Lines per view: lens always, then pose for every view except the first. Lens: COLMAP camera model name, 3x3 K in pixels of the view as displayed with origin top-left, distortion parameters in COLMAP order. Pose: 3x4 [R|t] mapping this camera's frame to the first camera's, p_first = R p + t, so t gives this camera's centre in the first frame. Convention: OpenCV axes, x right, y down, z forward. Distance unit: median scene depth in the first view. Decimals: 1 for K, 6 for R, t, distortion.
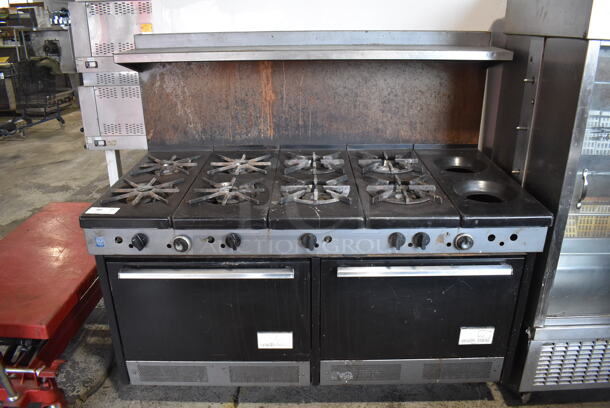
lens RADIAL K [[475.6, 0, 305.0], [0, 475.6, 204.0], [0, 0, 1]] dist [-0.093415, 0.008370]
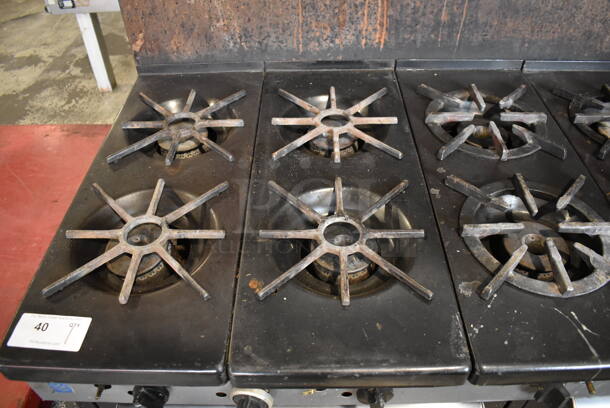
lens RADIAL K [[475.6, 0, 305.0], [0, 475.6, 204.0], [0, 0, 1]] dist [-0.093415, 0.008370]
pose [[0.999937, -0.006607, -0.009058, -0.159903], [0.009408, 0.933946, 0.357290, -0.175686], [0.006099, -0.357352, 0.933950, 0.514678]]
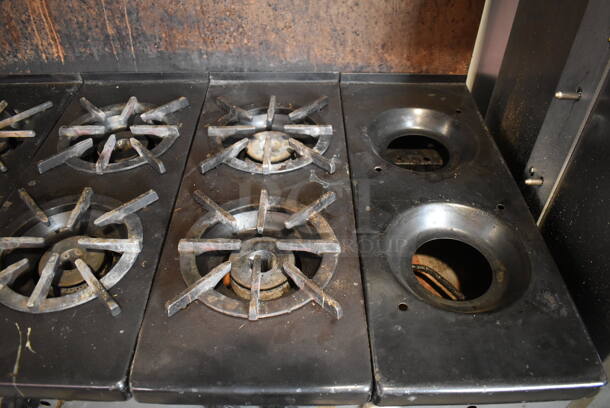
lens RADIAL K [[475.6, 0, 305.0], [0, 475.6, 204.0], [0, 0, 1]] dist [-0.093415, 0.008370]
pose [[0.999773, 0.010217, 0.018704, 0.199650], [-0.015970, 0.940298, 0.339977, -0.180493], [-0.014114, -0.340198, 0.940248, 0.517039]]
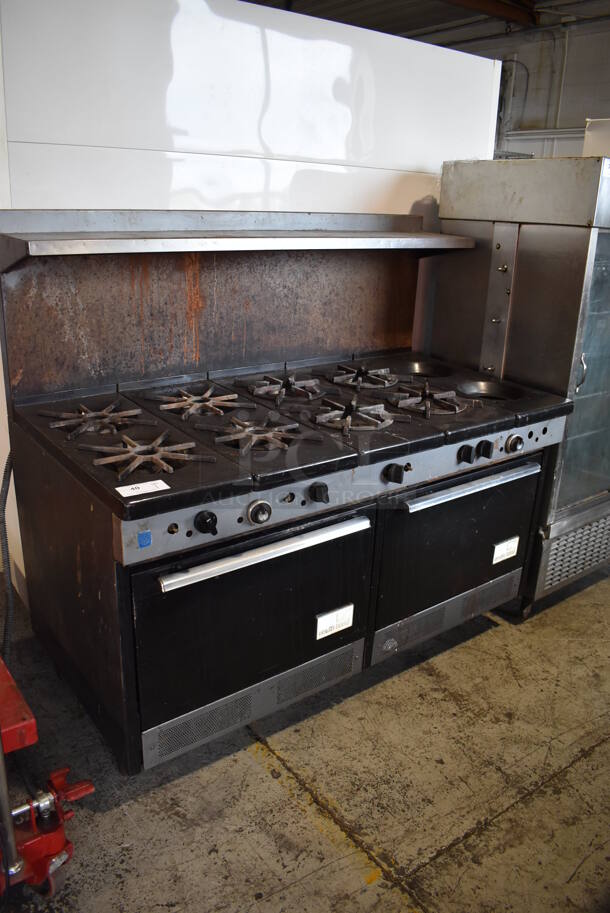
lens RADIAL K [[711.8, 0, 305.0], [0, 711.8, 456.5], [0, 0, 1]] dist [-0.093415, 0.008370]
pose [[0.798387, -0.172367, 0.576947, -0.614221], [0.182728, 0.982324, 0.040615, -0.020141], [-0.573750, 0.072998, 0.815771, 0.077593]]
